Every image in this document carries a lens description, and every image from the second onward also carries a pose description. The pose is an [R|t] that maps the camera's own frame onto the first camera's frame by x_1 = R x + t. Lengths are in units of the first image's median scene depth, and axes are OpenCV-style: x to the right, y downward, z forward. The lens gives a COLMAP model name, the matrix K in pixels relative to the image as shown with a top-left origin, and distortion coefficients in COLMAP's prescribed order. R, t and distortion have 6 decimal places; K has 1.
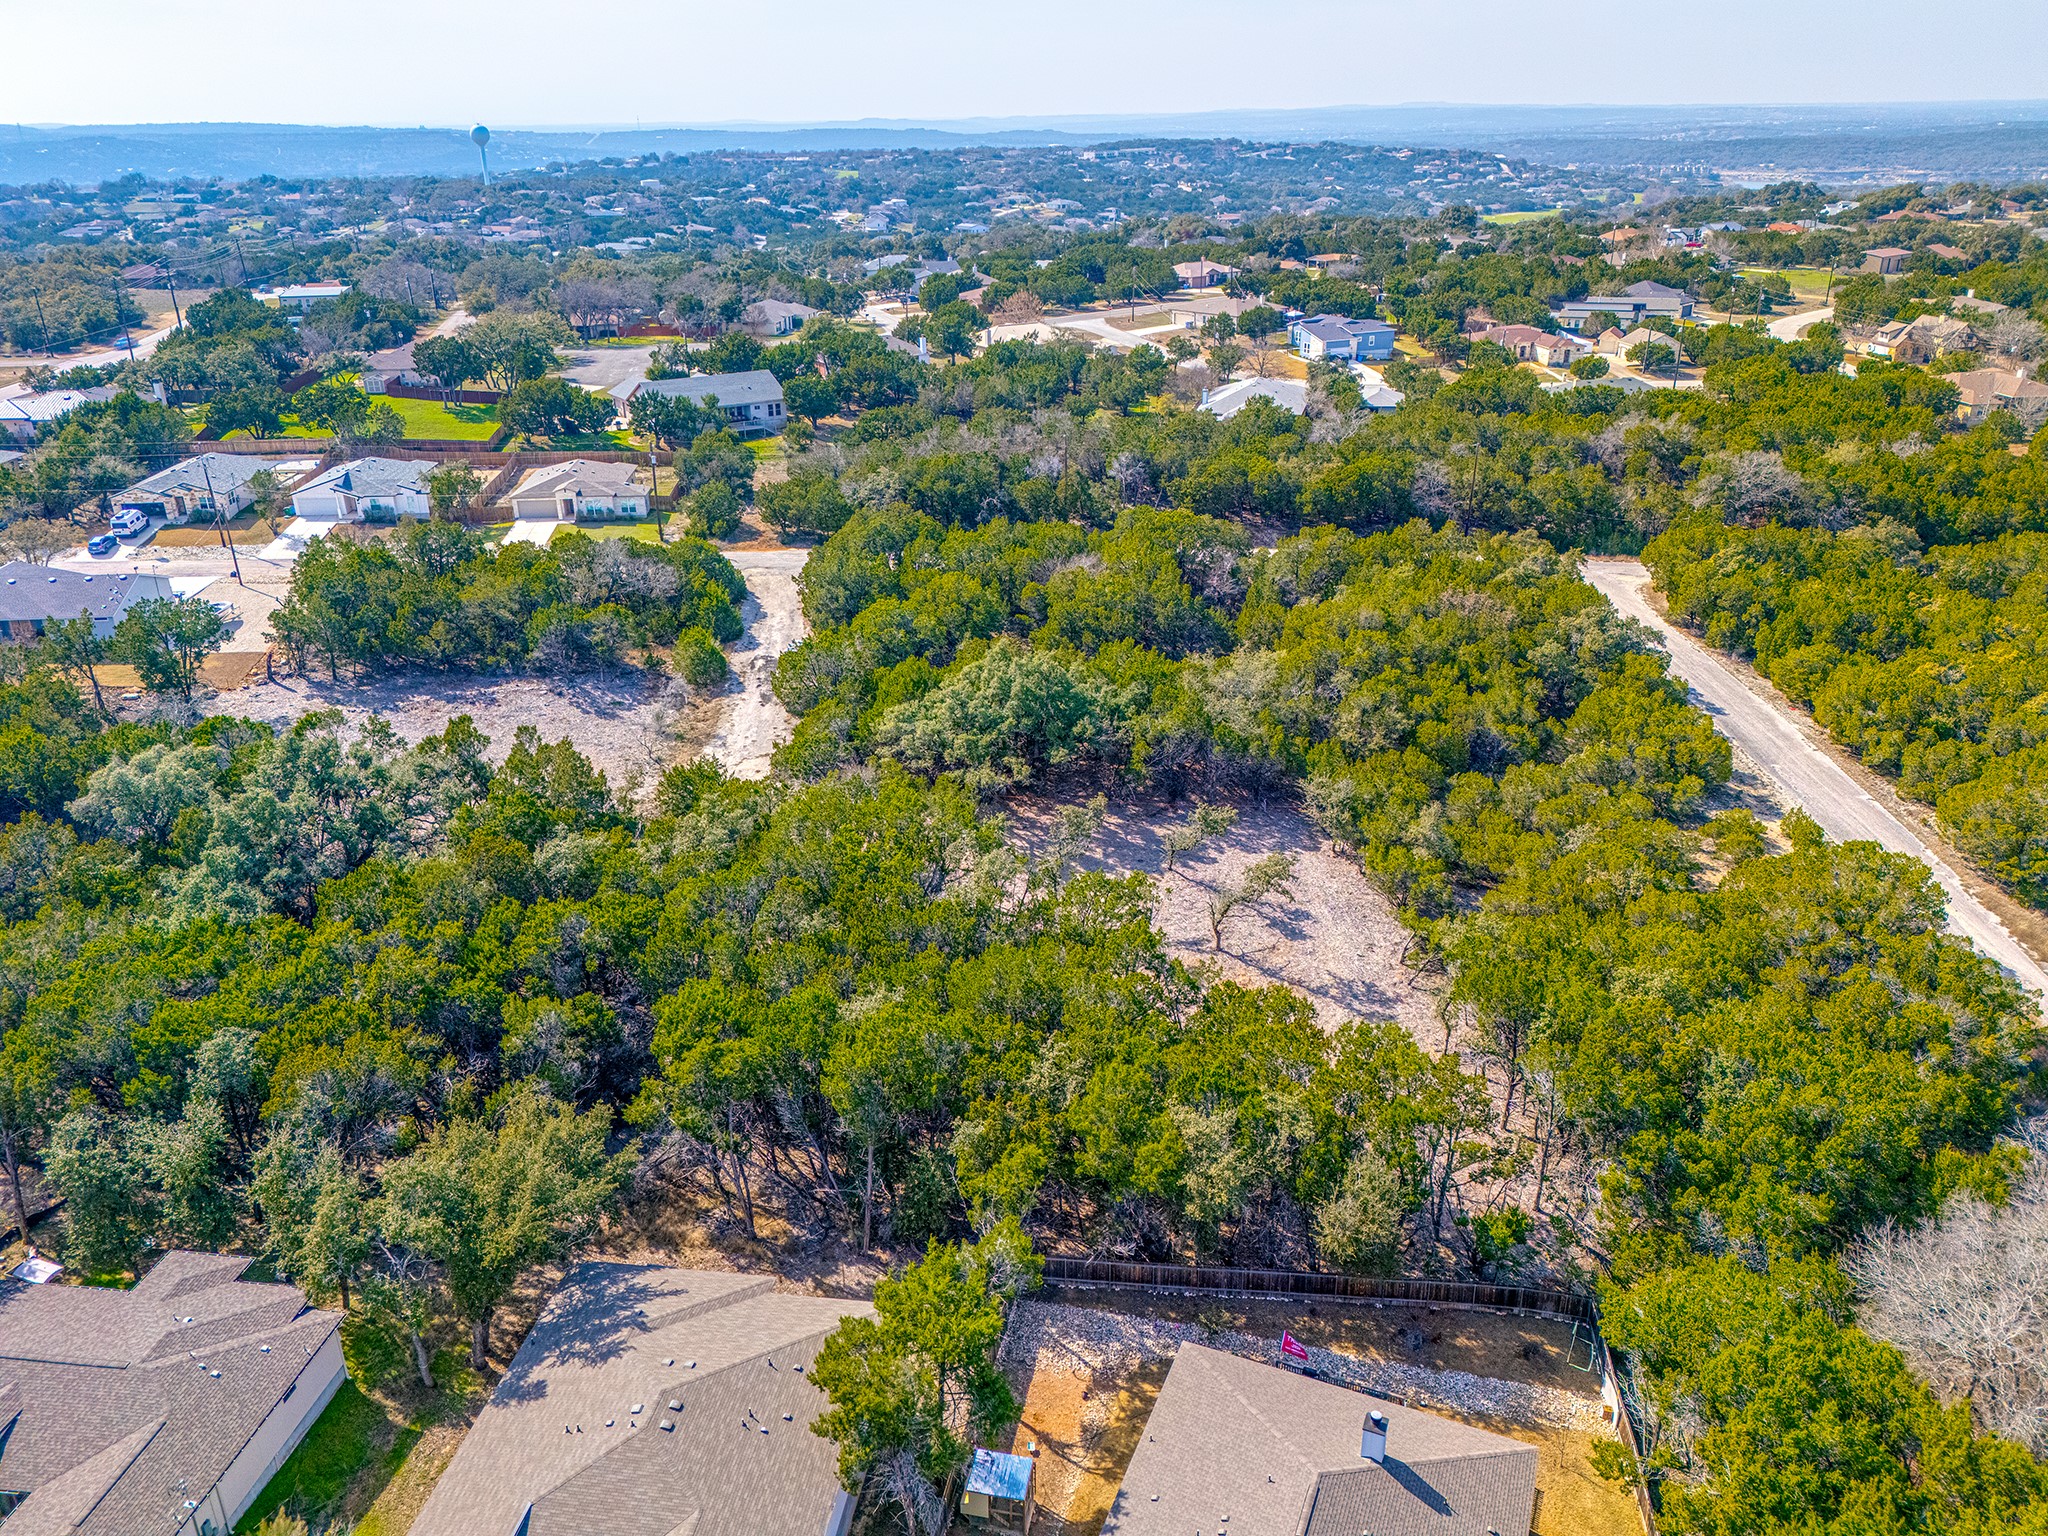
lens RADIAL K [[1501.1, 0, 1024.0], [0, 1501.1, 768.0], [0, 0, 1]] dist [0.066744, -0.058081]
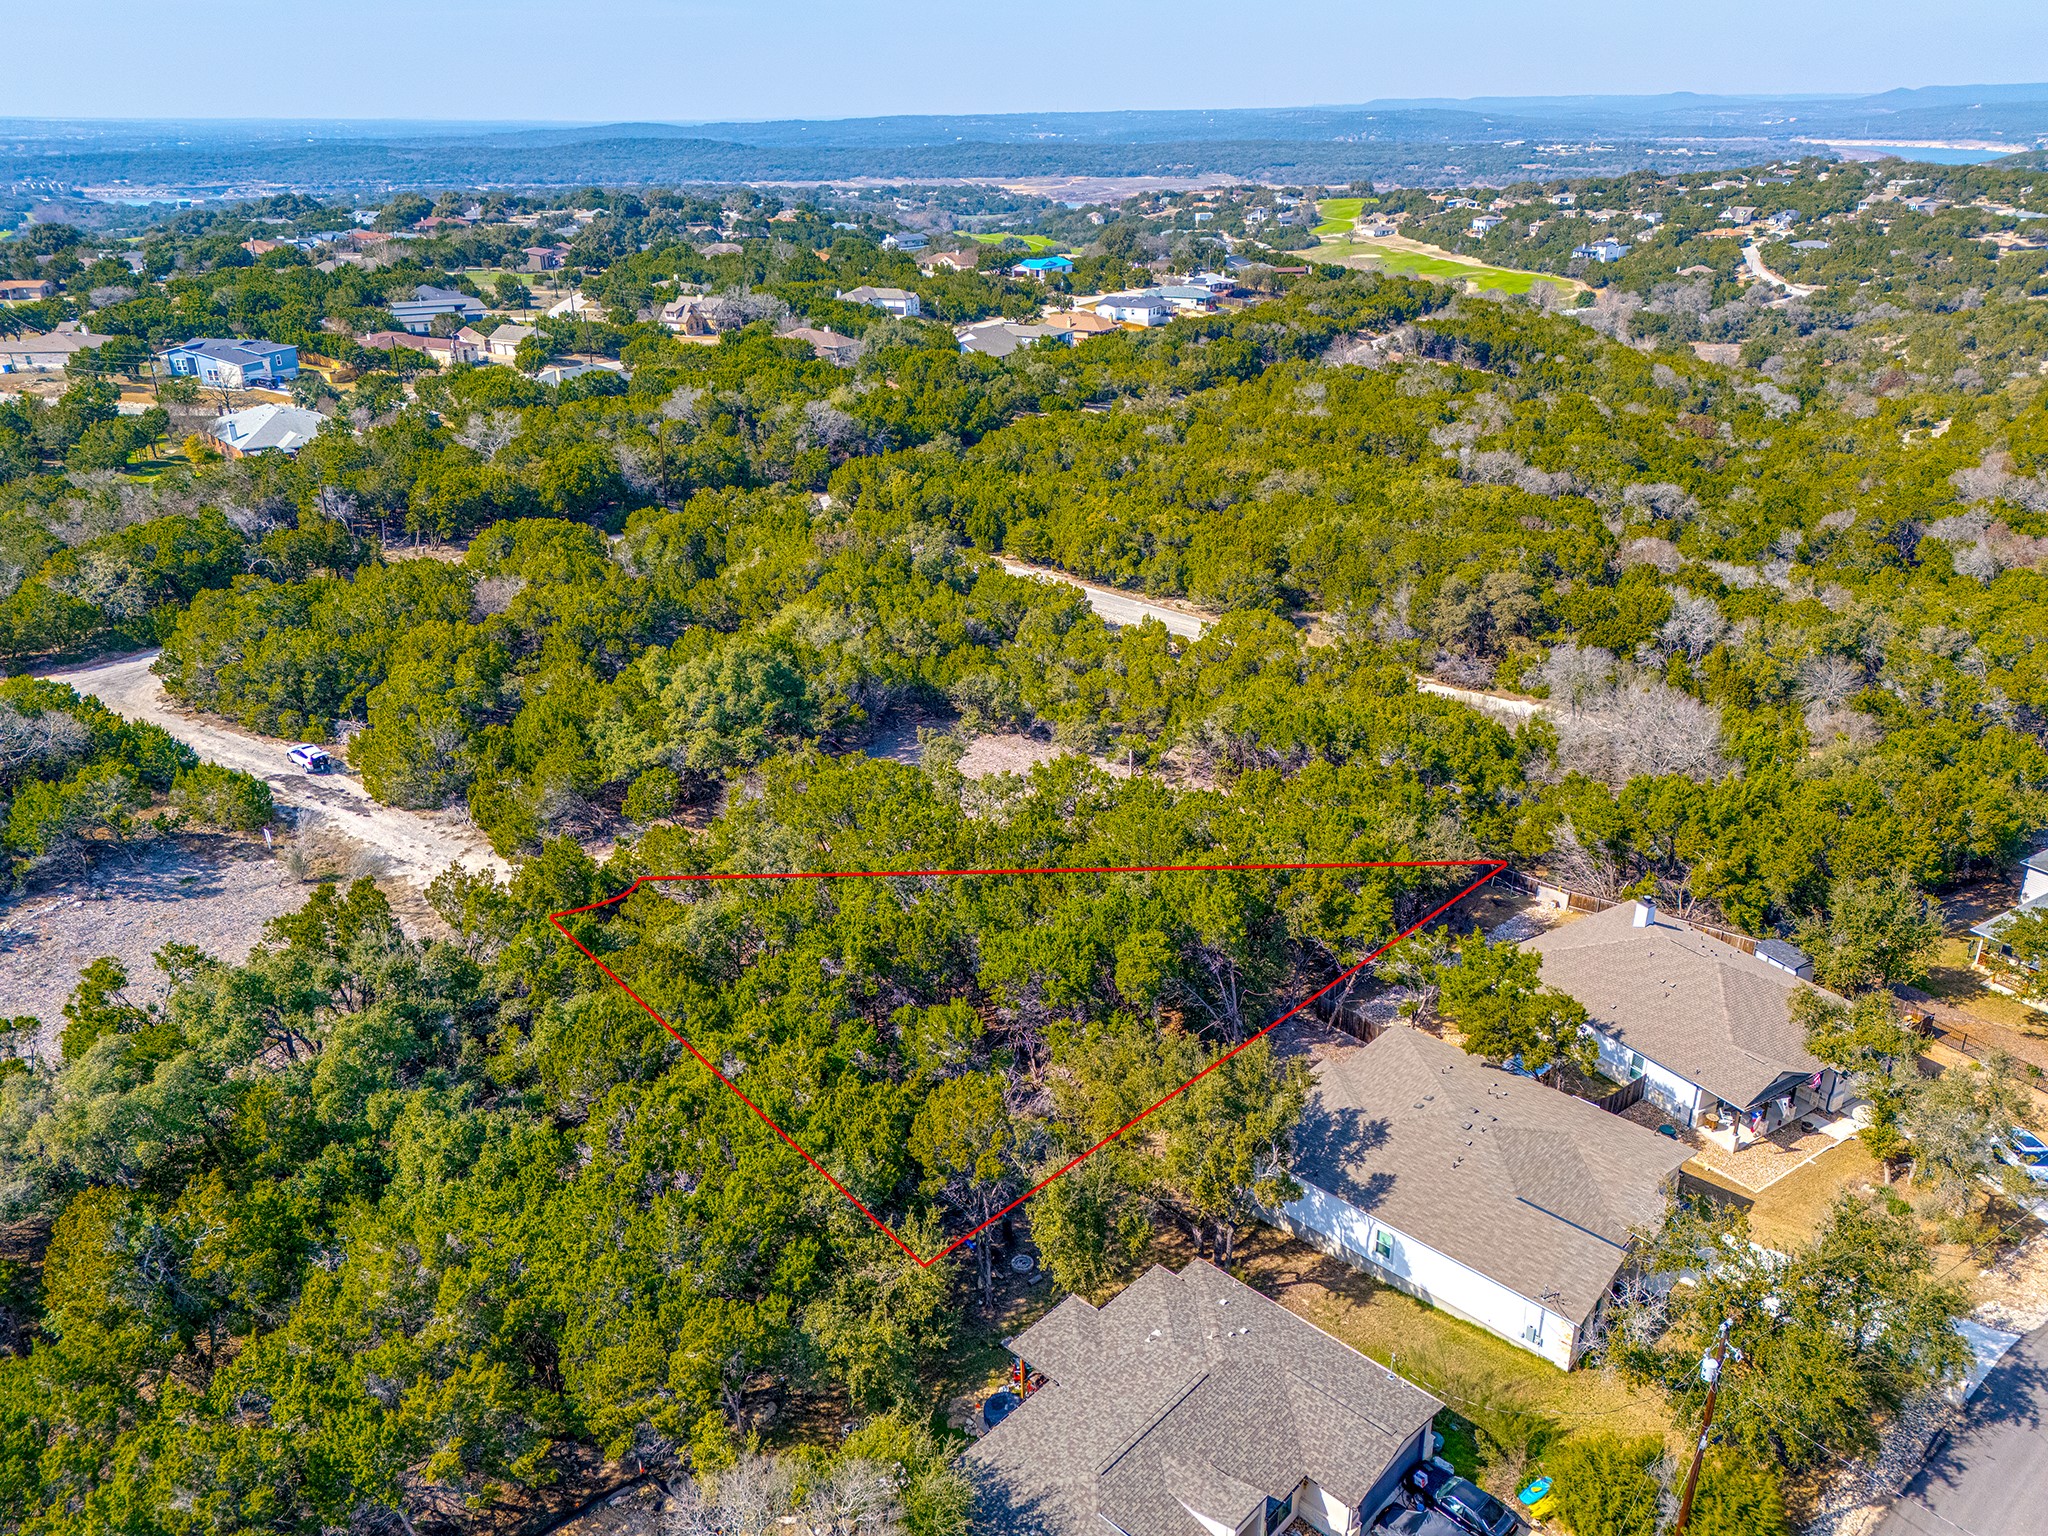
lens RADIAL K [[1501.1, 0, 1024.0], [0, 1501.1, 768.0], [0, 0, 1]] dist [0.066744, -0.058081]
pose [[0.568661, -0.314367, 0.760130, -0.307795], [0.321001, 0.935632, 0.146805, -0.038029], [-0.757353, 0.160520, 0.632970, 0.098134]]
